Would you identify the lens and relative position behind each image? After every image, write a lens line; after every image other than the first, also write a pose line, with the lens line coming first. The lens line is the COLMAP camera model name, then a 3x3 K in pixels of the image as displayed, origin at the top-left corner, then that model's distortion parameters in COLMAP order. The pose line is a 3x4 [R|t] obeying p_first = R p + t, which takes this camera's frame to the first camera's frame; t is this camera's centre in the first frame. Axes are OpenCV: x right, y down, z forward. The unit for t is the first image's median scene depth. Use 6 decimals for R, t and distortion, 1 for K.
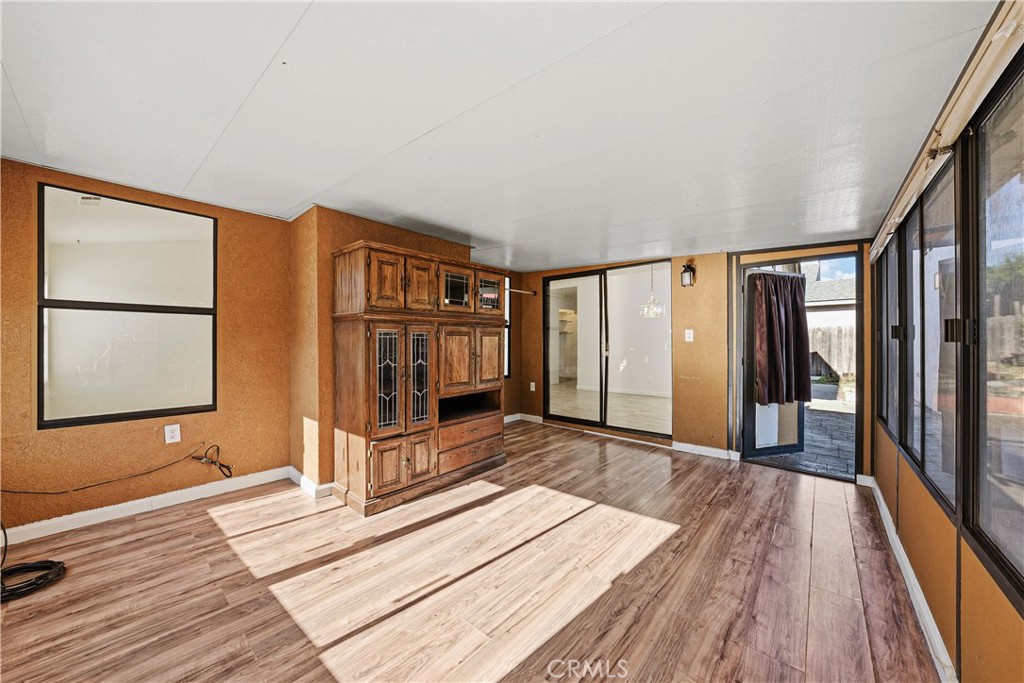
lens RADIAL K [[356.2, 0, 516.4], [0, 356.2, 330.5], [0, 0, 1]] dist [-0.012307, 0.000158]
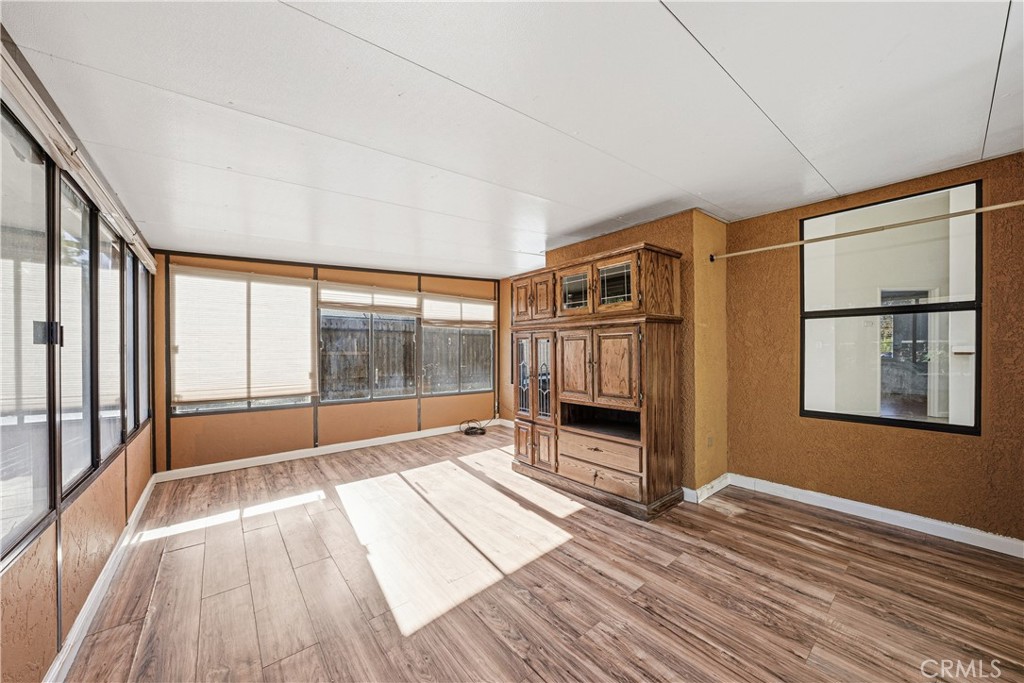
lens RADIAL K [[364.9, 0, 514.4], [0, 364.9, 342.8], [0, 0, 1]] dist [-0.025146, 0.006476]
pose [[-0.167459, -0.020712, -0.985662, 0.837331], [0.035804, 0.998992, -0.027075, 0.042568], [0.985229, -0.039825, -0.166548, 1.030263]]
